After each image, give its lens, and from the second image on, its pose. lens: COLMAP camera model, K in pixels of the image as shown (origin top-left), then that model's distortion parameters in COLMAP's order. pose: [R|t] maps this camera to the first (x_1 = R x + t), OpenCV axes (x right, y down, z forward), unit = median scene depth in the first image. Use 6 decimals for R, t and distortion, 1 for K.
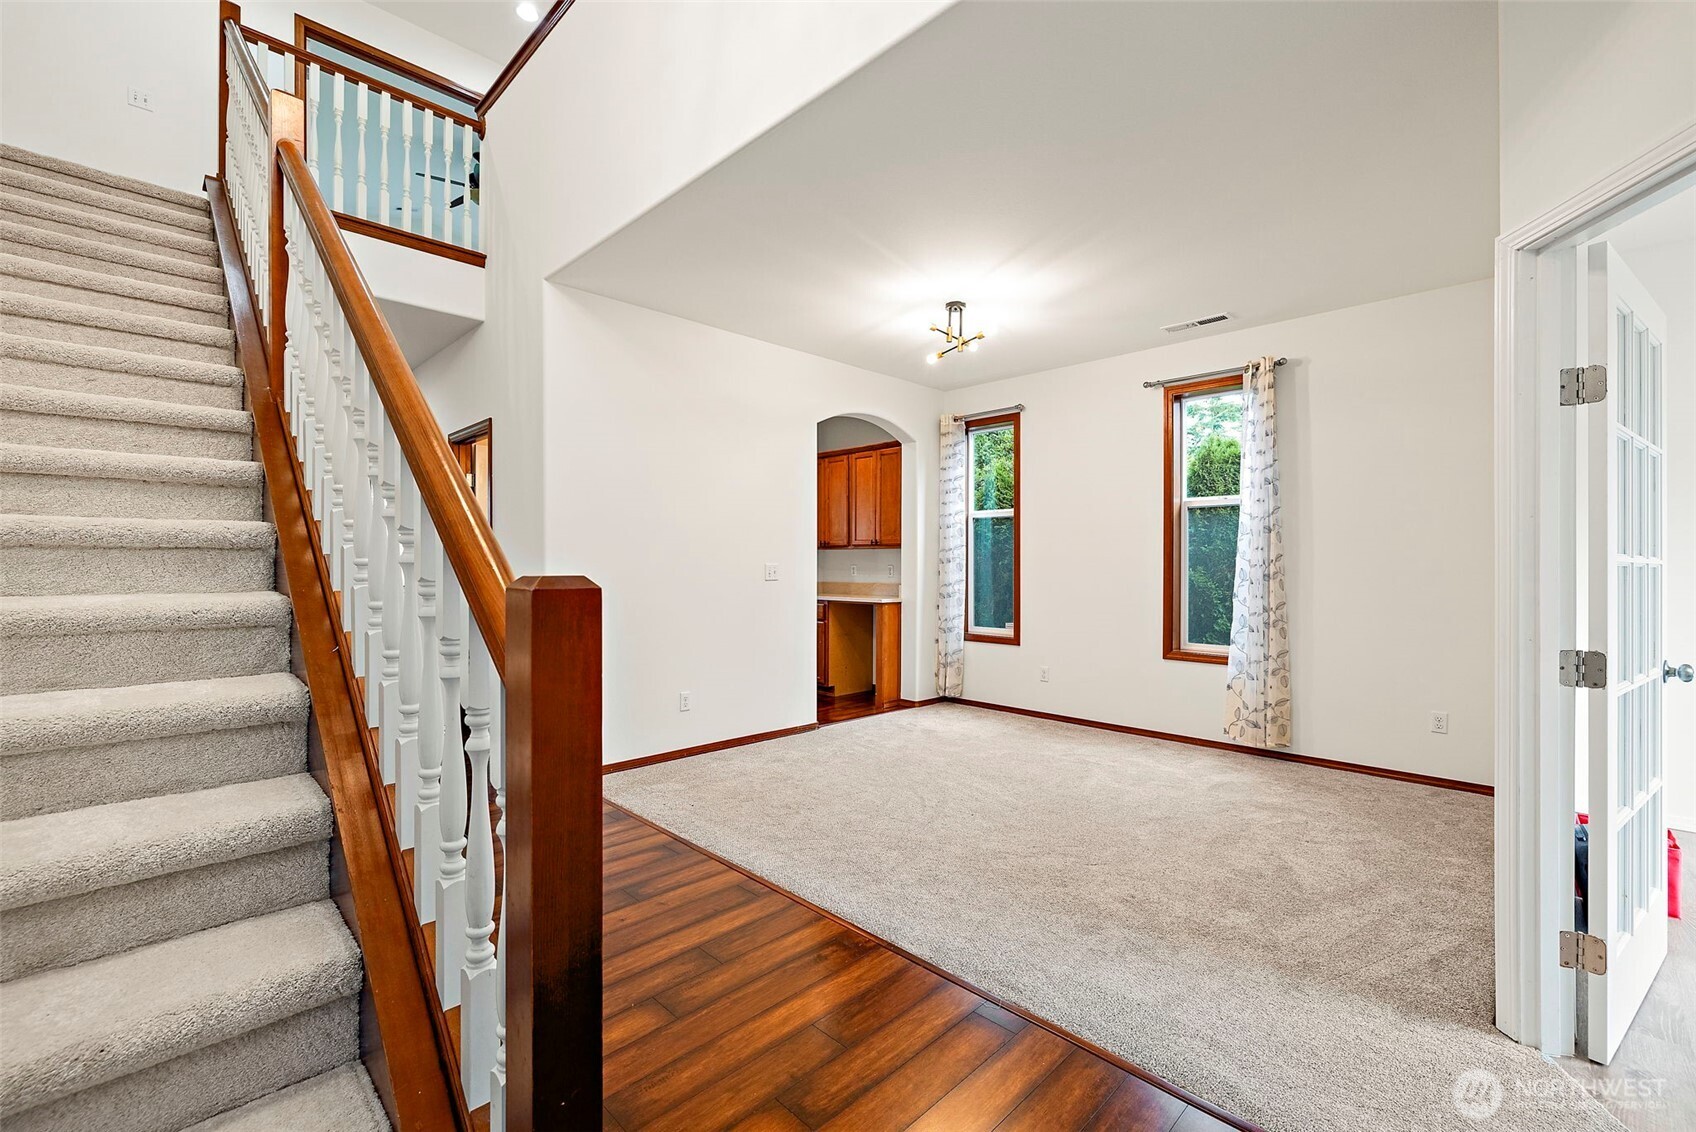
lens RADIAL K [[722.3, 0, 848.0], [0, 722.3, 566.0], [0, 0, 1]] dist [-0.000797, -0.000498]
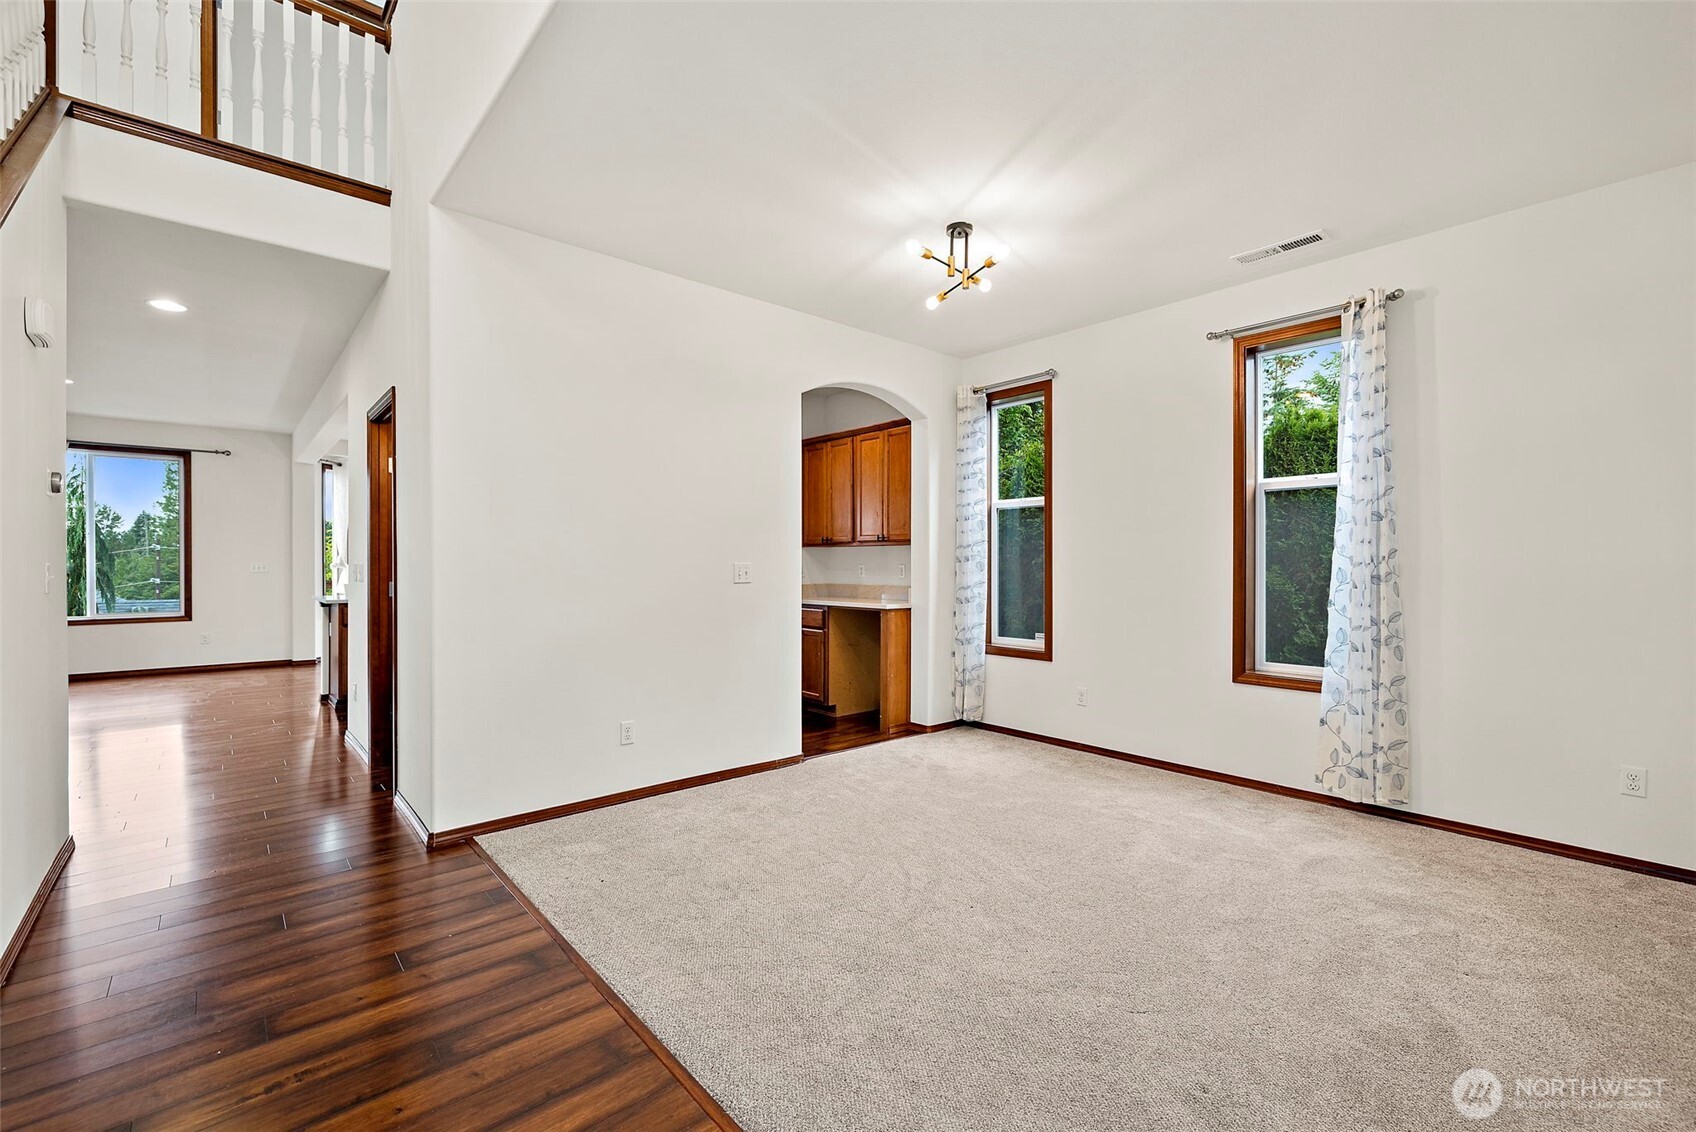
lens RADIAL K [[722.3, 0, 848.0], [0, 722.3, 566.0], [0, 0, 1]] dist [-0.000797, -0.000498]
pose [[0.998091, -0.001401, -0.061747, 0.072334], [0.001425, 0.999999, 0.000346, 0.000361], [0.061747, -0.000434, 0.998092, 0.206353]]
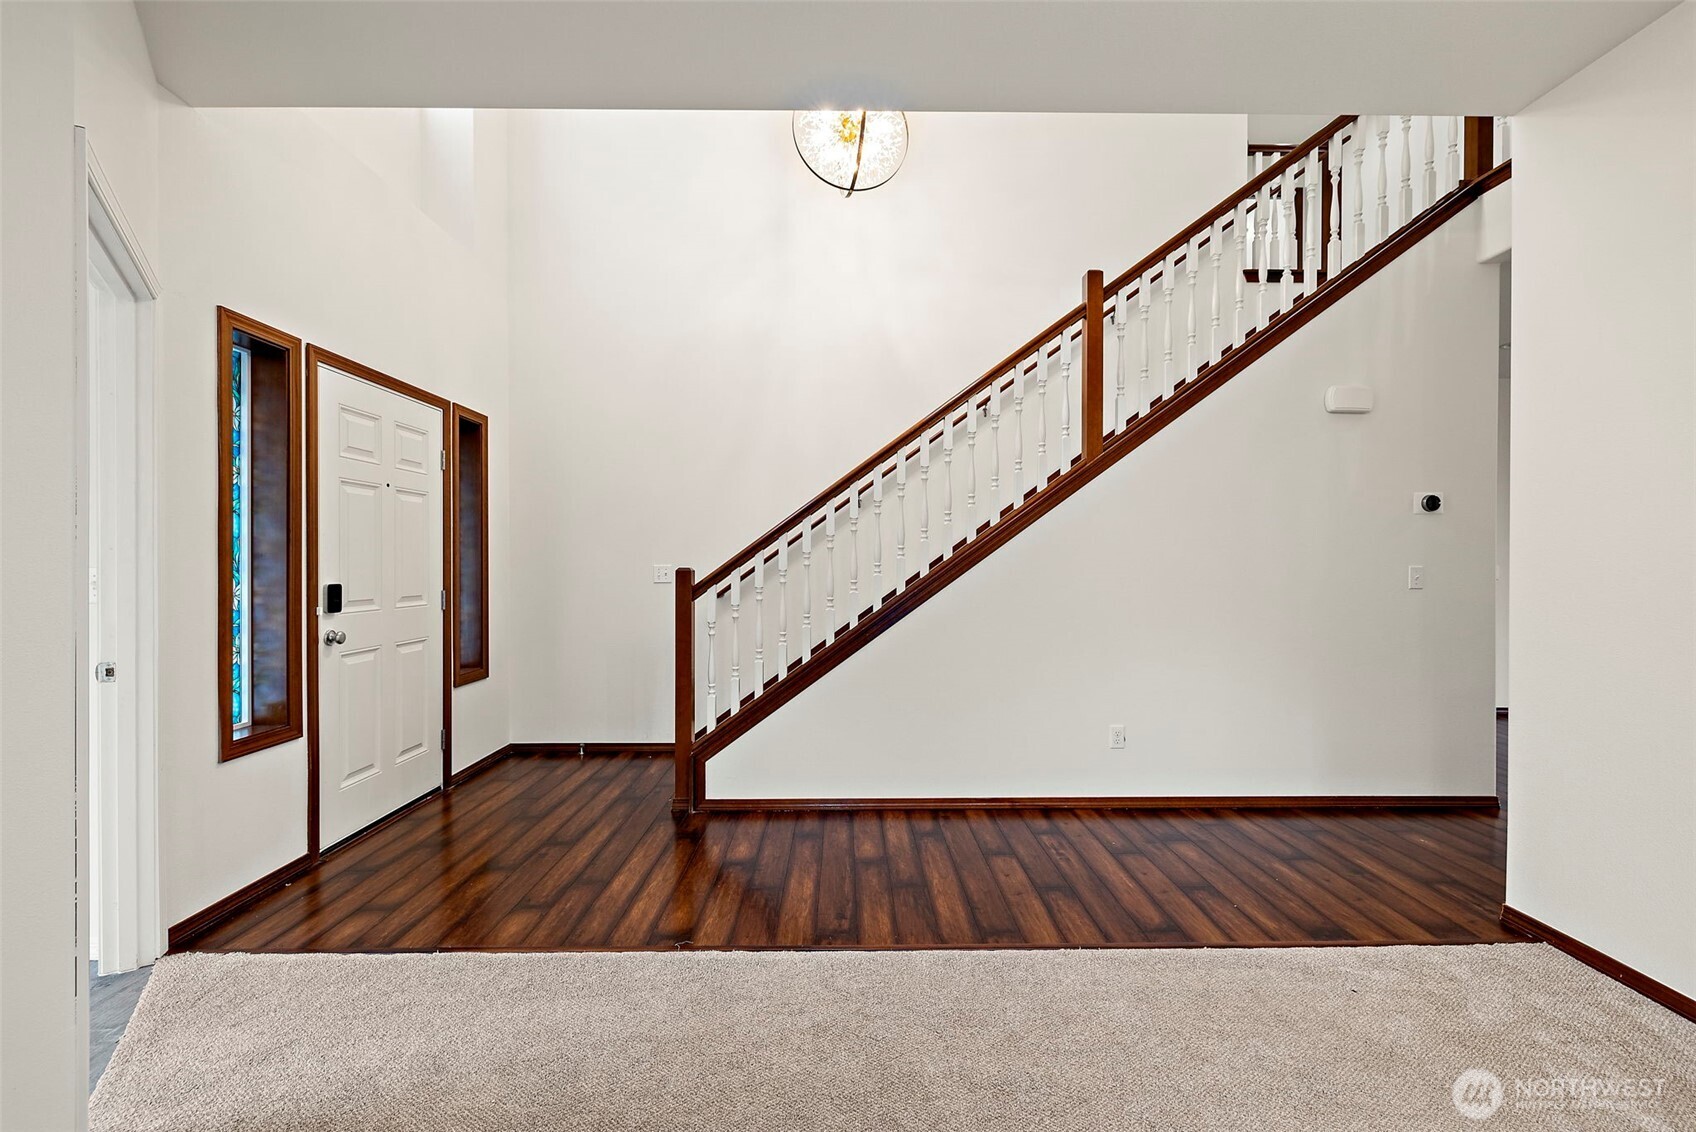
lens RADIAL K [[722.3, 0, 848.0], [0, 722.3, 566.0], [0, 0, 1]] dist [-0.000797, -0.000498]
pose [[-0.696124, 0.002184, -0.717918, 0.382915], [-0.000652, 0.999993, 0.003674, -0.004538], [0.717921, 0.003026, -0.696118, 0.898208]]
